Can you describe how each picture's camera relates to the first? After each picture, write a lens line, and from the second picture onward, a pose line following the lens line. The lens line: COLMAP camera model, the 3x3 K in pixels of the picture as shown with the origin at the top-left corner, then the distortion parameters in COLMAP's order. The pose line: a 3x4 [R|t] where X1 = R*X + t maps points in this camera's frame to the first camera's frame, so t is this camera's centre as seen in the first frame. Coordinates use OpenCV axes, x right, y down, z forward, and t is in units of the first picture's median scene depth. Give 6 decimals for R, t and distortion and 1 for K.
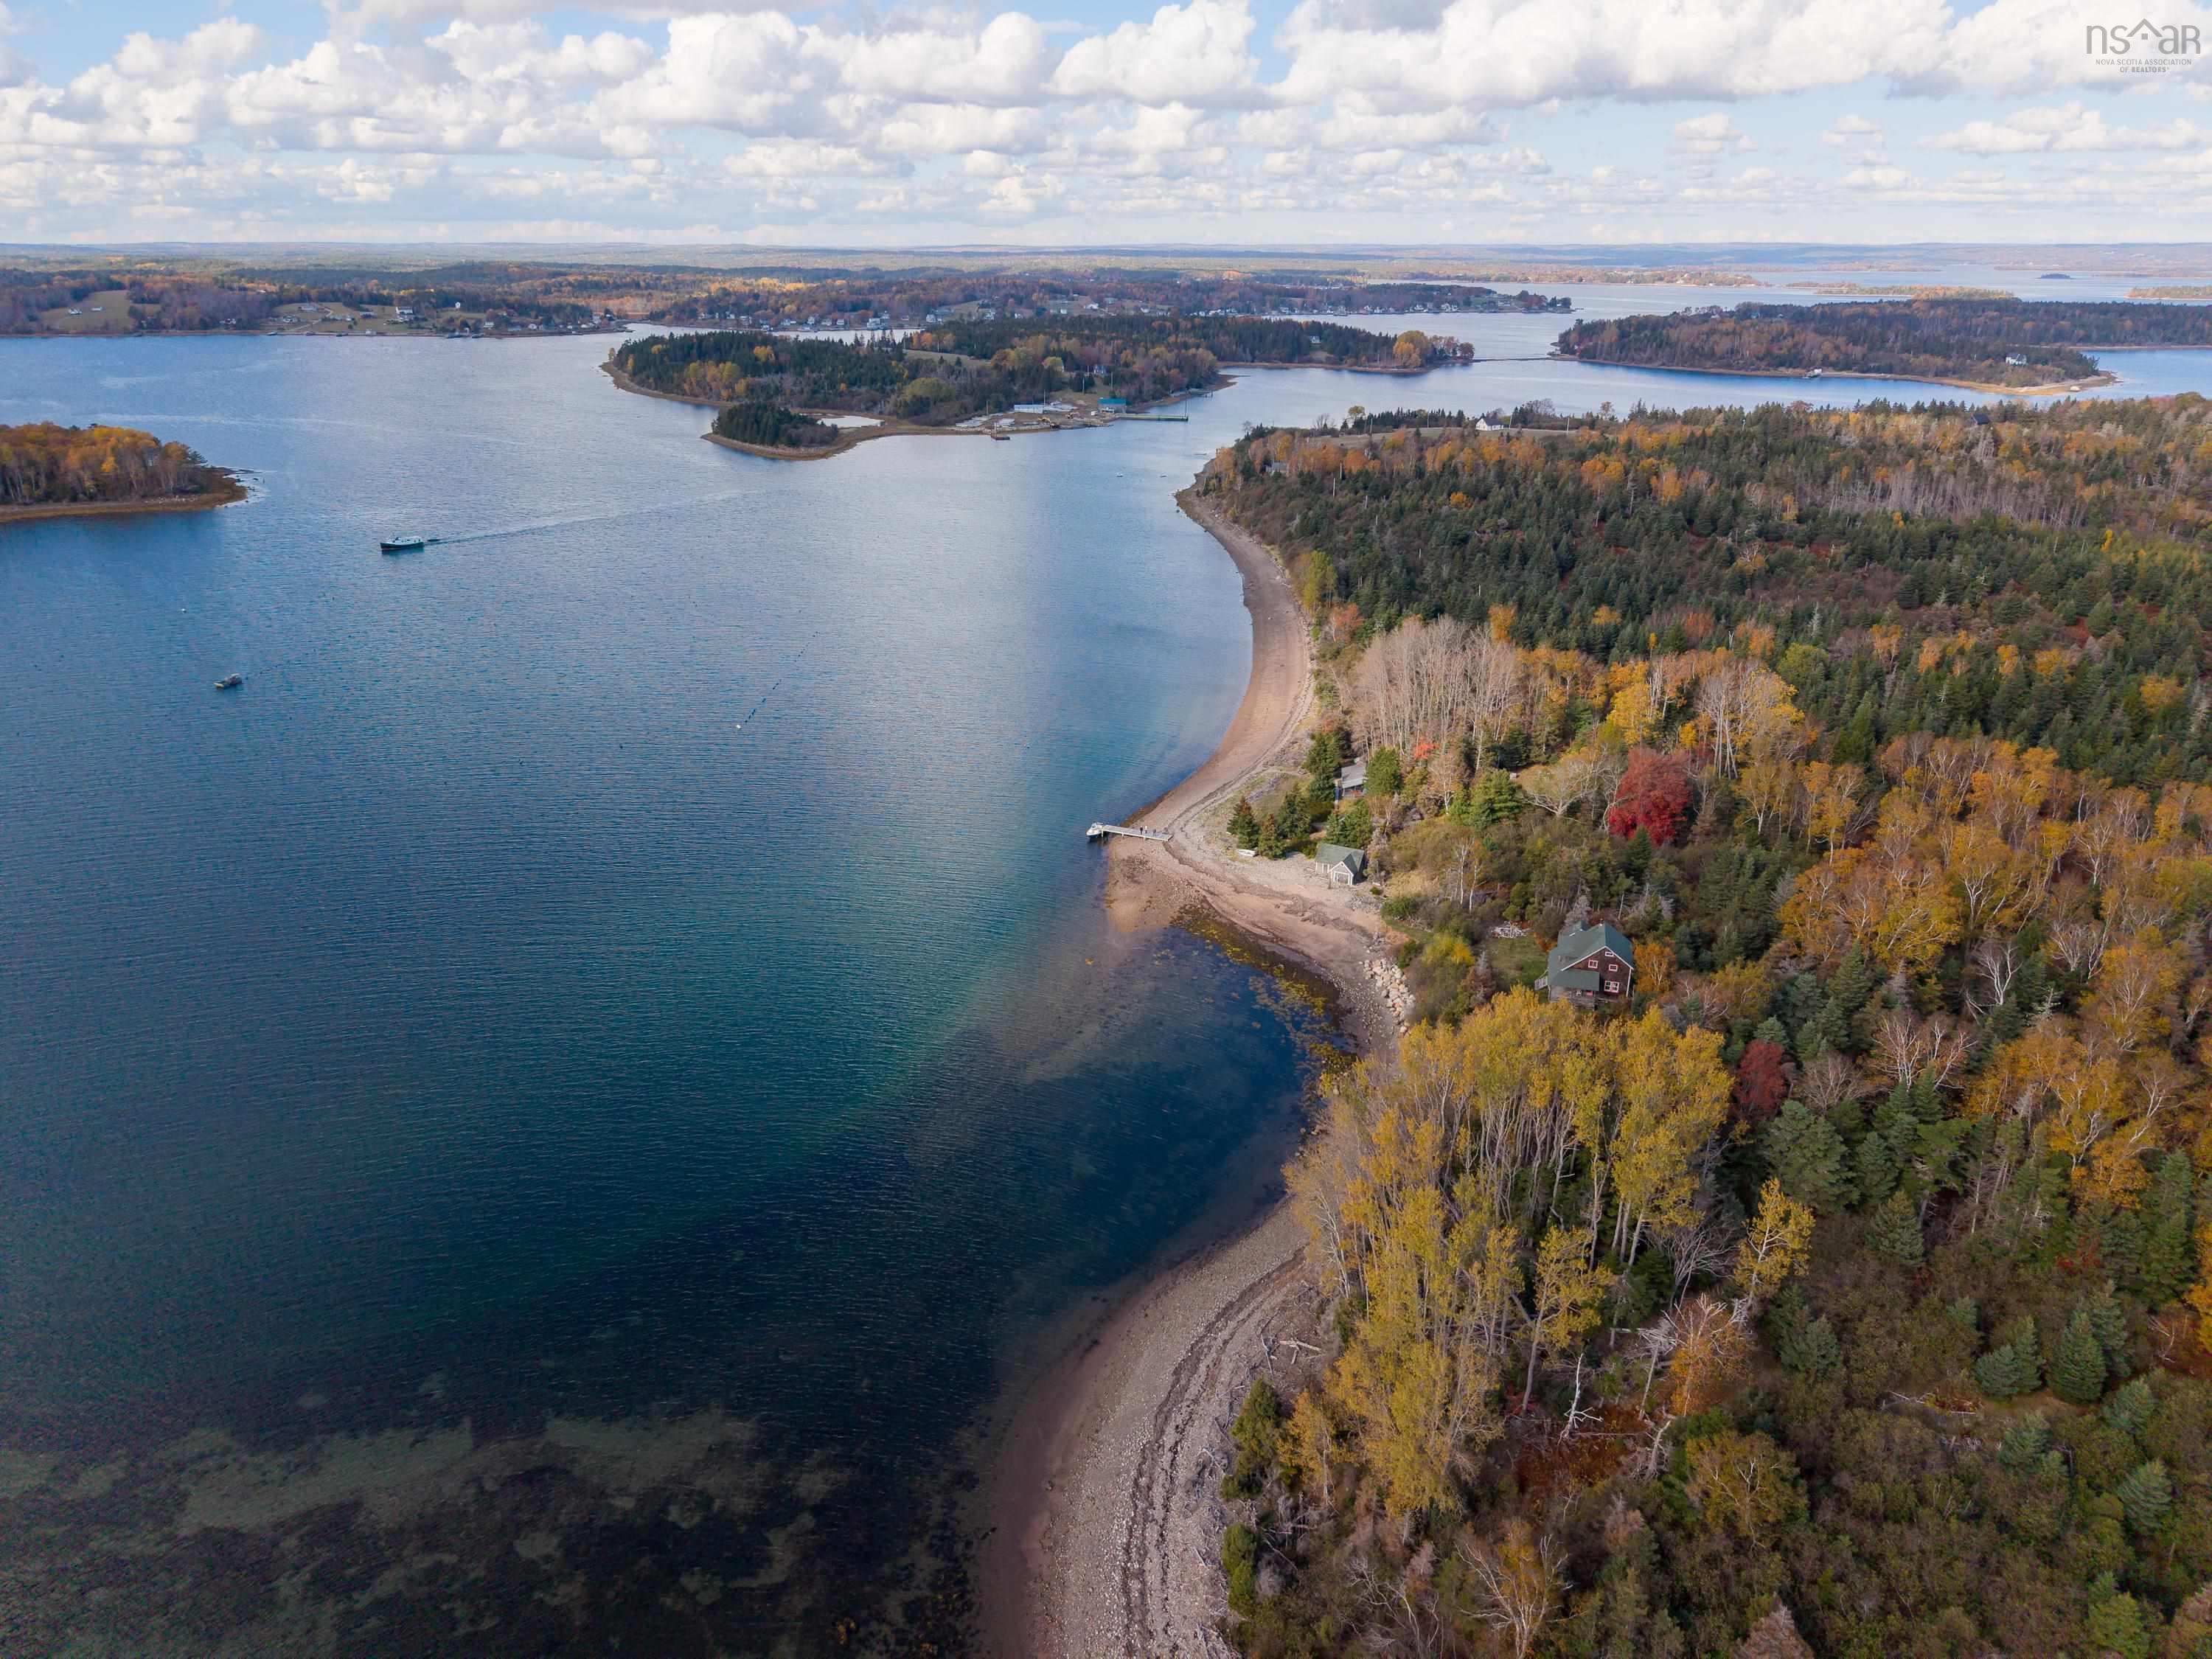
lens RADIAL K [[1497.3, 0, 1102.4], [0, 1497.3, 801.1], [0, 0, 1]] dist [0.024426, -0.029621]
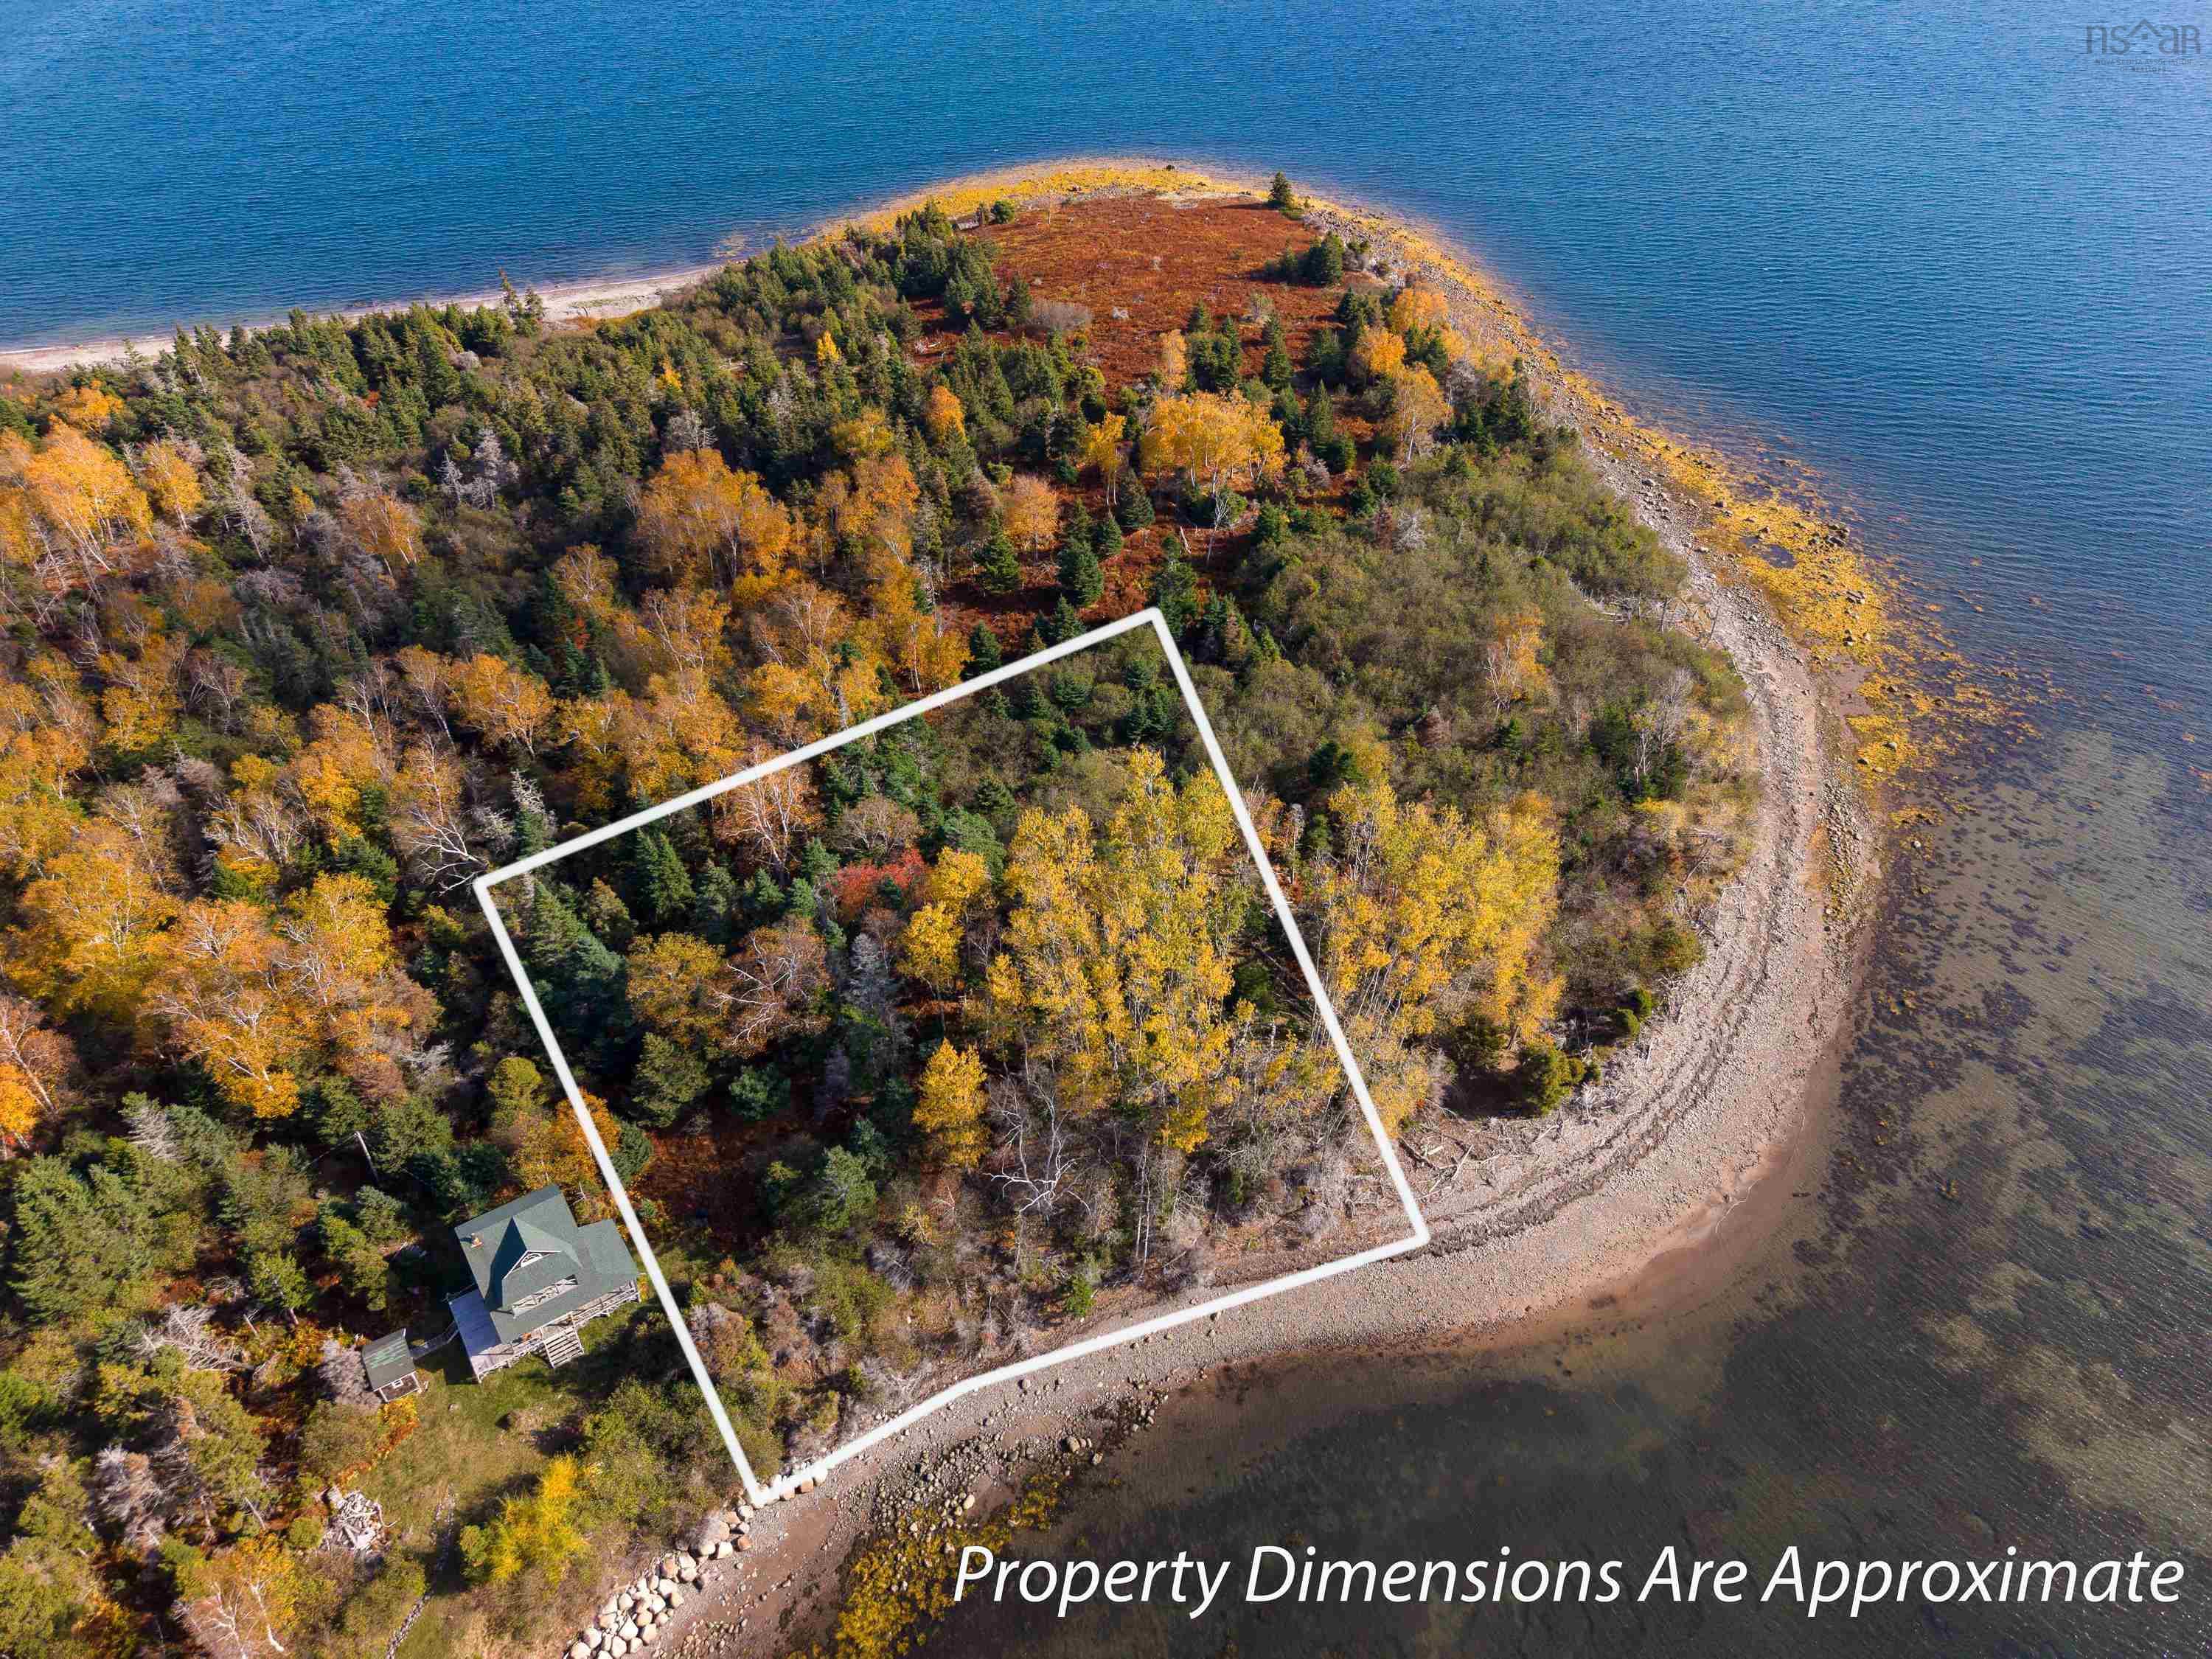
lens RADIAL K [[1497.3, 0, 1102.4], [0, 1497.3, 801.1], [0, 0, 1]] dist [0.024426, -0.029621]
pose [[-0.775752, -0.388149, 0.497543, -0.018259], [0.225594, 0.565763, 0.793108, -0.105063], [-0.589336, 0.727498, -0.351327, 0.236217]]
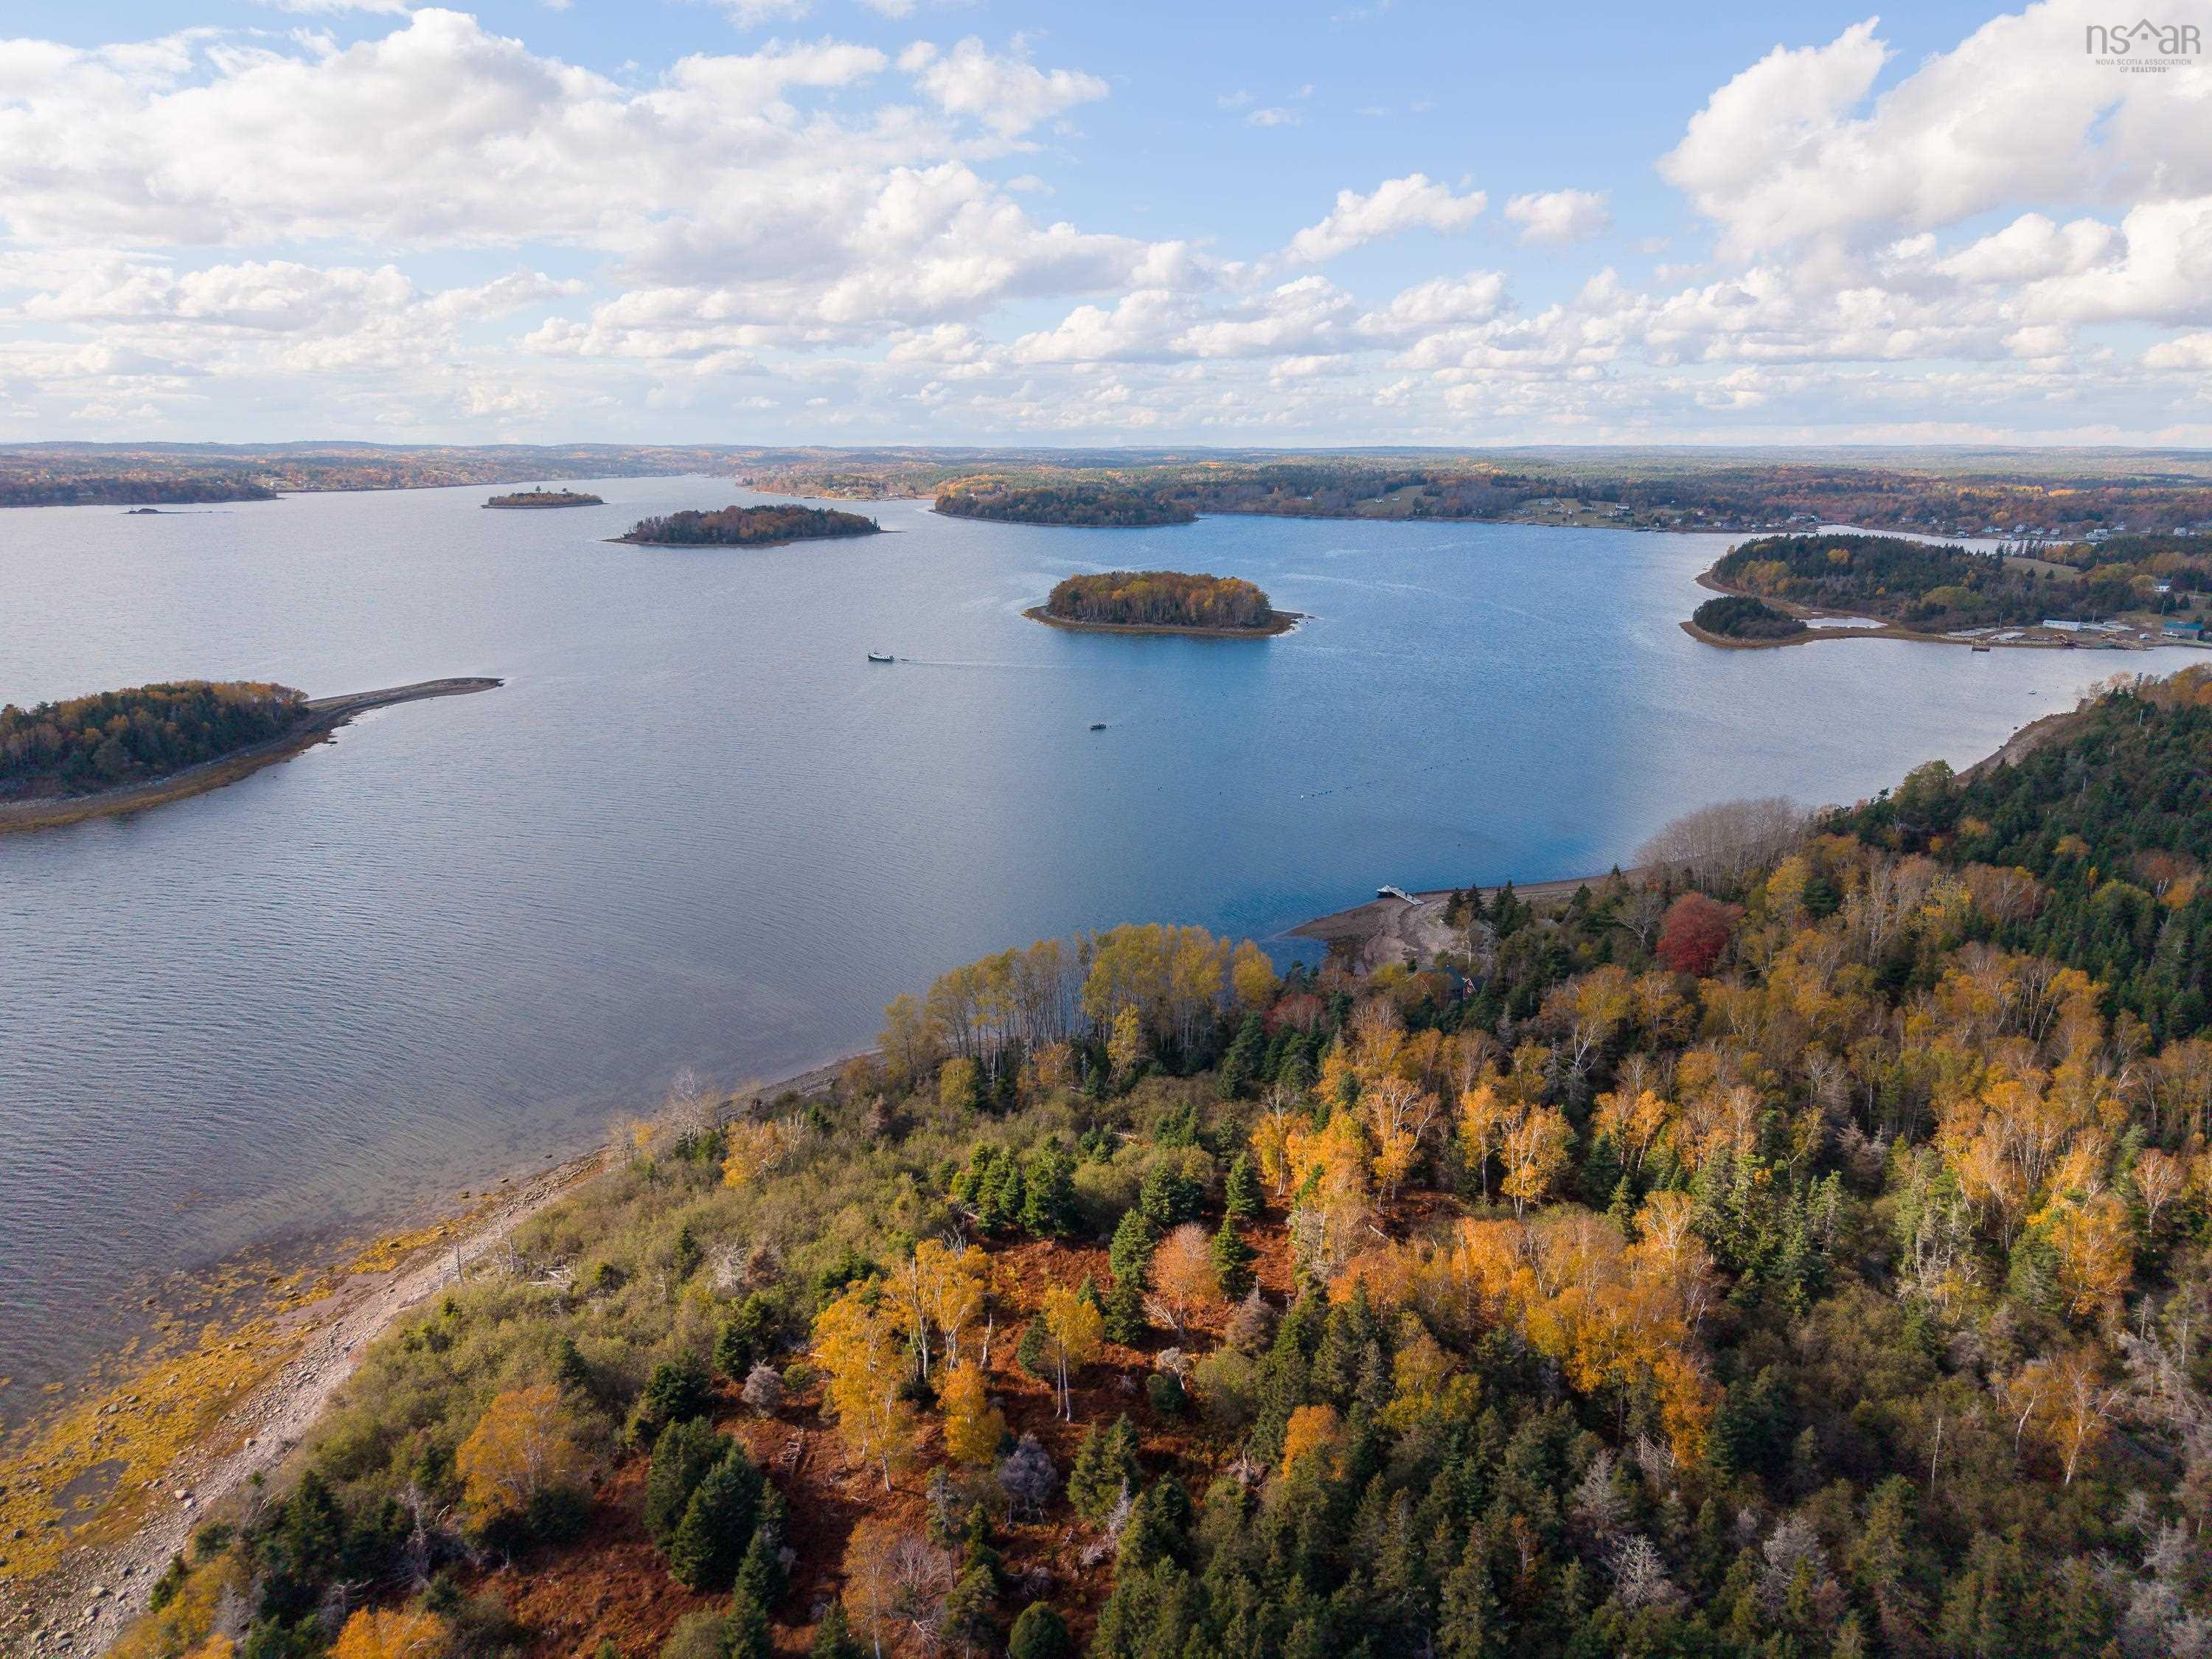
lens RADIAL K [[1497.3, 0, 1102.4], [0, 1497.3, 801.1], [0, 0, 1]] dist [0.024426, -0.029621]
pose [[0.687118, 0.167736, -0.706918, 0.263055], [-0.252865, 0.967365, -0.016248, 0.010014], [0.681123, 0.189920, 0.707109, -0.050236]]
